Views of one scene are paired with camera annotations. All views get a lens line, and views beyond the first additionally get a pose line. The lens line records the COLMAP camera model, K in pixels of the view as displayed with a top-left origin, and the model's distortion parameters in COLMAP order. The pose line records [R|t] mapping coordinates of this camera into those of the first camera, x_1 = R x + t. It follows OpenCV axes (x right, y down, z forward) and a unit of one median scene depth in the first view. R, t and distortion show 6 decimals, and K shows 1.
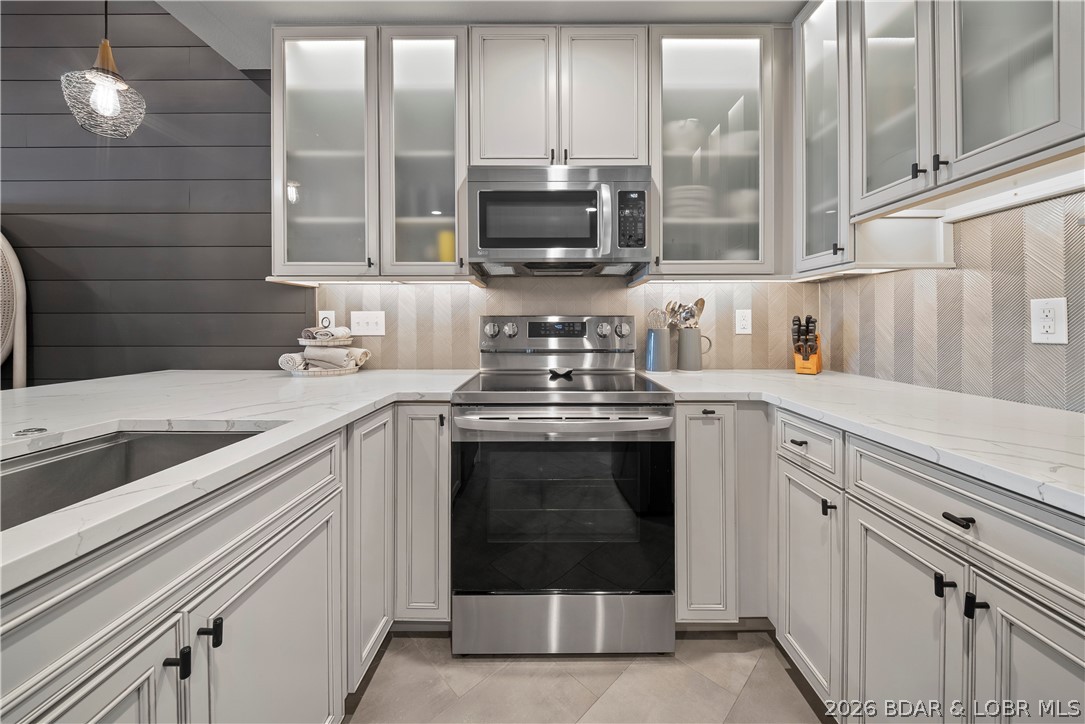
lens RADIAL K [[399.1, 0, 544.8], [0, 399.1, 323.8], [0, 0, 1]] dist [0.013258, -0.004728]
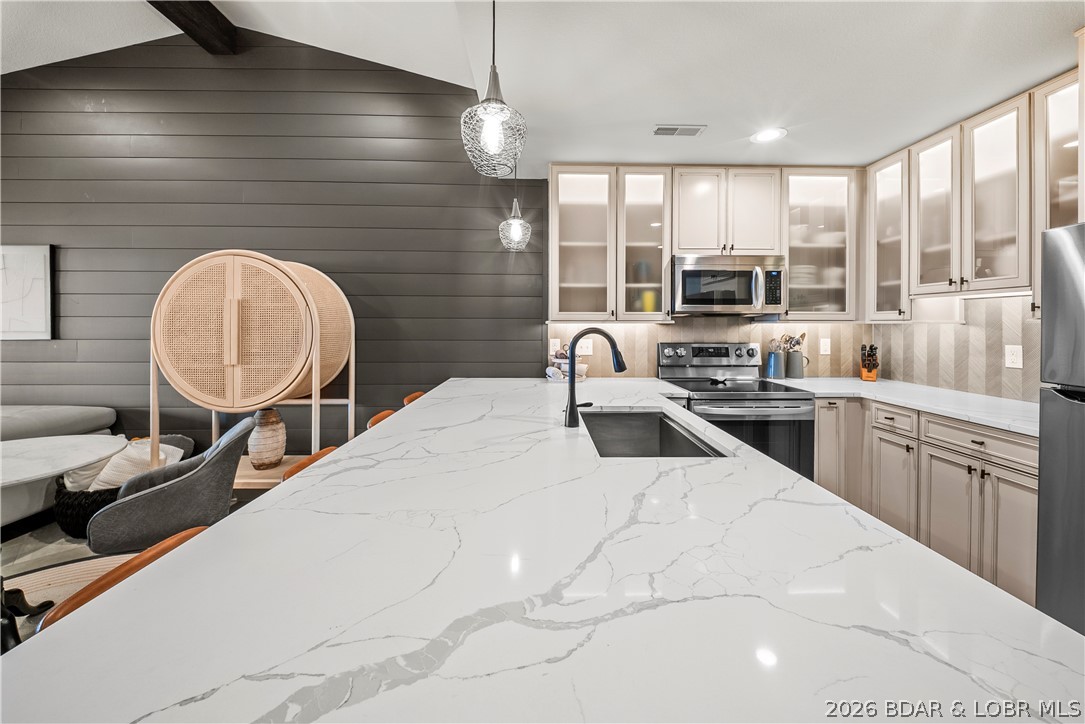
lens RADIAL K [[402.2, 0, 543.8], [0, 402.2, 325.9], [0, 0, 1]] dist [0.000620, -0.000026]
pose [[0.999535, 0.003101, 0.030318, -0.778343], [-0.003299, 0.999974, 0.006469, -0.111584], [-0.030297, -0.006566, 0.999519, -0.630630]]
